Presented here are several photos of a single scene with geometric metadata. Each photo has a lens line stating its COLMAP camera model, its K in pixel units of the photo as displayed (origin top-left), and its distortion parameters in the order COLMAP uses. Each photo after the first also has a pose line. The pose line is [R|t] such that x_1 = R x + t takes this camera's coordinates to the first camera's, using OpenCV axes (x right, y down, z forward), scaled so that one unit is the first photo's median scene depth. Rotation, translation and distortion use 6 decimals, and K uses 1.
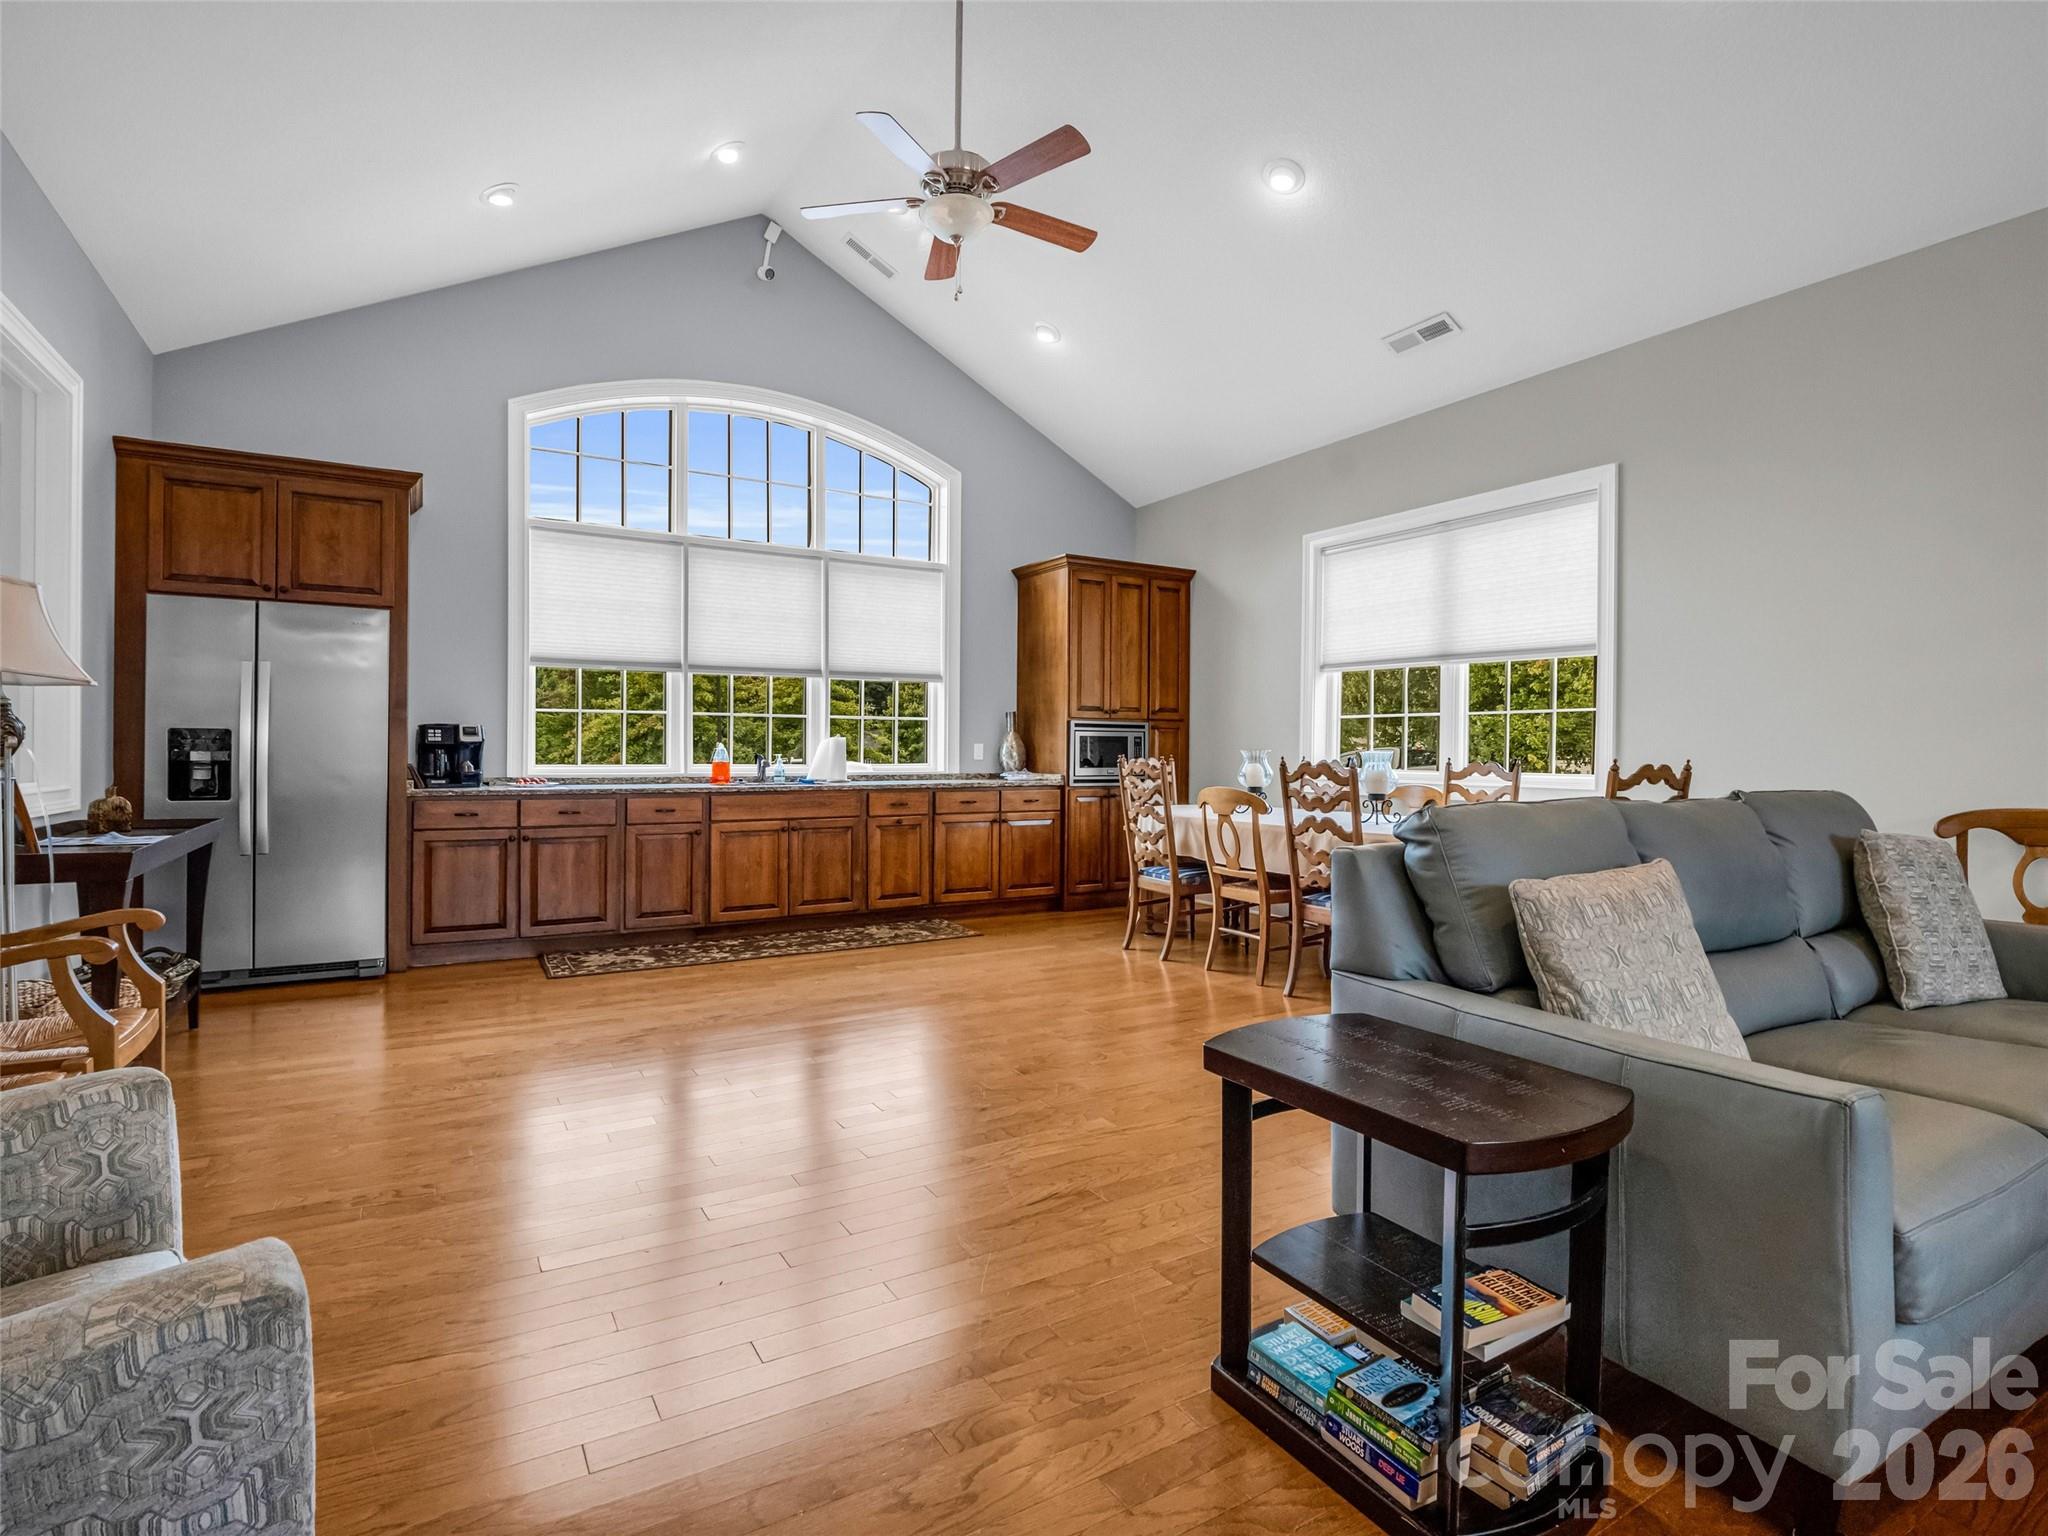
lens RADIAL K [[988.9, 0, 1011.1], [0, 988.9, 759.5], [0, 0, 1]] dist [-0.003448, -0.012416]
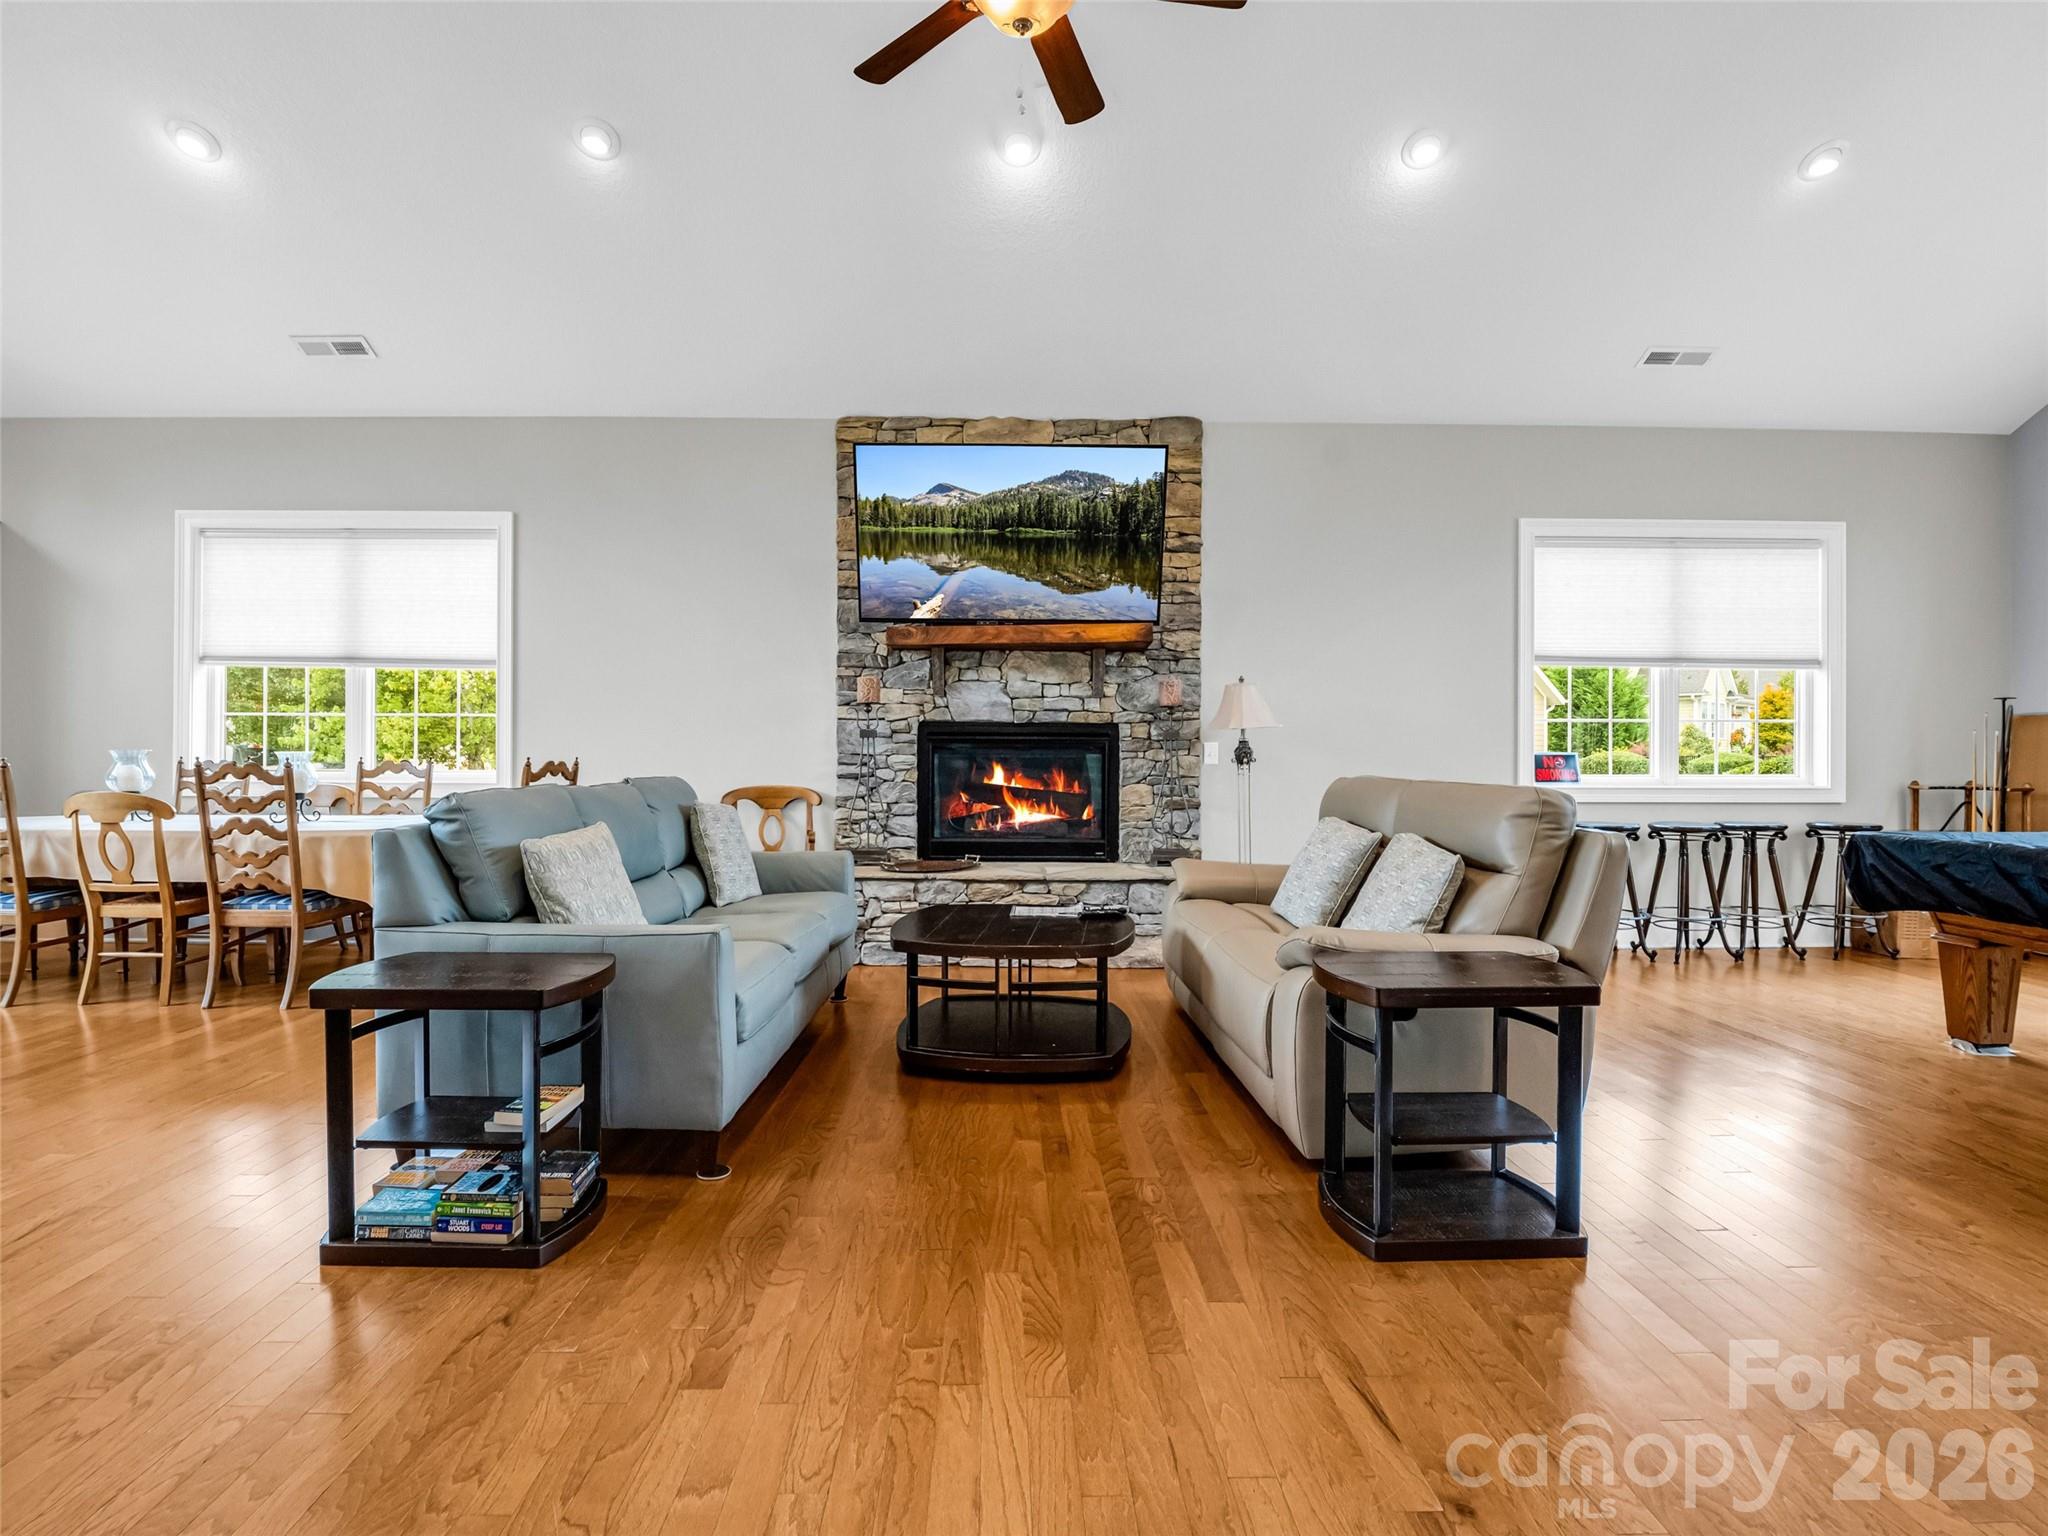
lens RADIAL K [[1043.9, 0, 1021.1], [0, 1043.9, 755.3], [0, 0, 1]] dist [-0.016703, 0.001091]
pose [[0.484933, -0.004416, 0.874540, -0.303275], [0.007400, 0.999972, 0.000946, 0.000814], [-0.874520, 0.006013, 0.484952, -0.245814]]
